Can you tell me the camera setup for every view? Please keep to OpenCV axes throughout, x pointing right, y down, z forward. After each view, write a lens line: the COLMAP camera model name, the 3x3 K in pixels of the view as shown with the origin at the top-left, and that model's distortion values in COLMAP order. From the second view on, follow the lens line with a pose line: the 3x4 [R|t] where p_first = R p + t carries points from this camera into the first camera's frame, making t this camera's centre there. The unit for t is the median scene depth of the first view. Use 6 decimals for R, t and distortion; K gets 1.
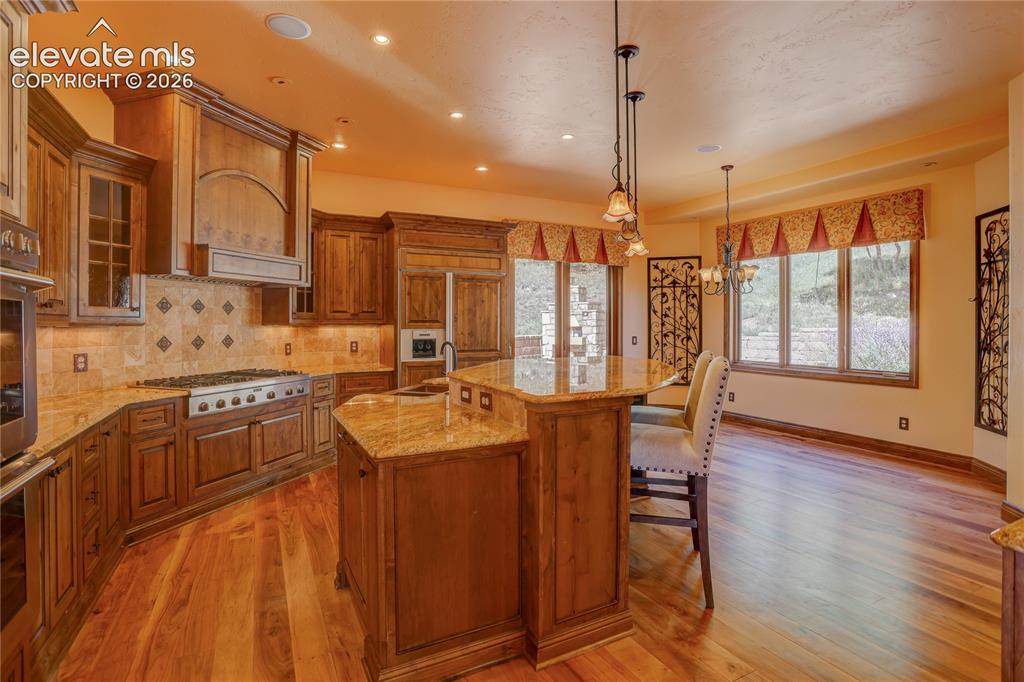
lens RADIAL K [[502.6, 0, 512.6], [0, 502.6, 332.8], [0, 0, 1]] dist [-0.003570, 0.000031]
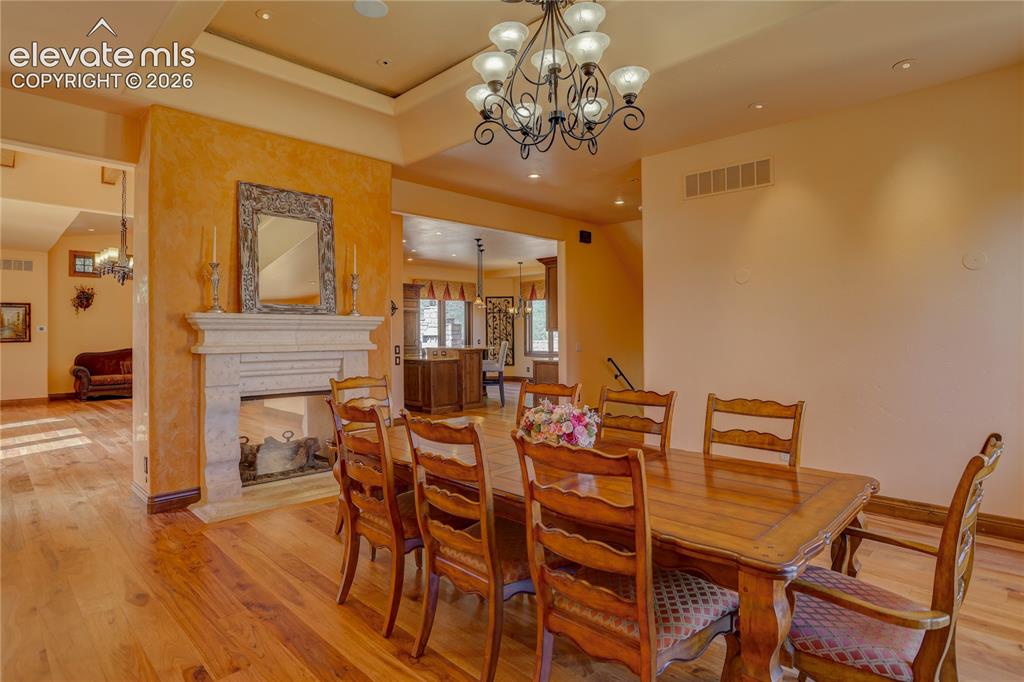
lens RADIAL K [[553.5, 0, 514.6], [0, 553.5, 331.2], [0, 0, 1]] dist [-0.032382, 0.009746]
pose [[0.950355, 0.001114, 0.311166, -0.280936], [0.005141, 0.999801, -0.019279, 0.017878], [-0.311126, 0.019922, 0.950160, -1.027734]]
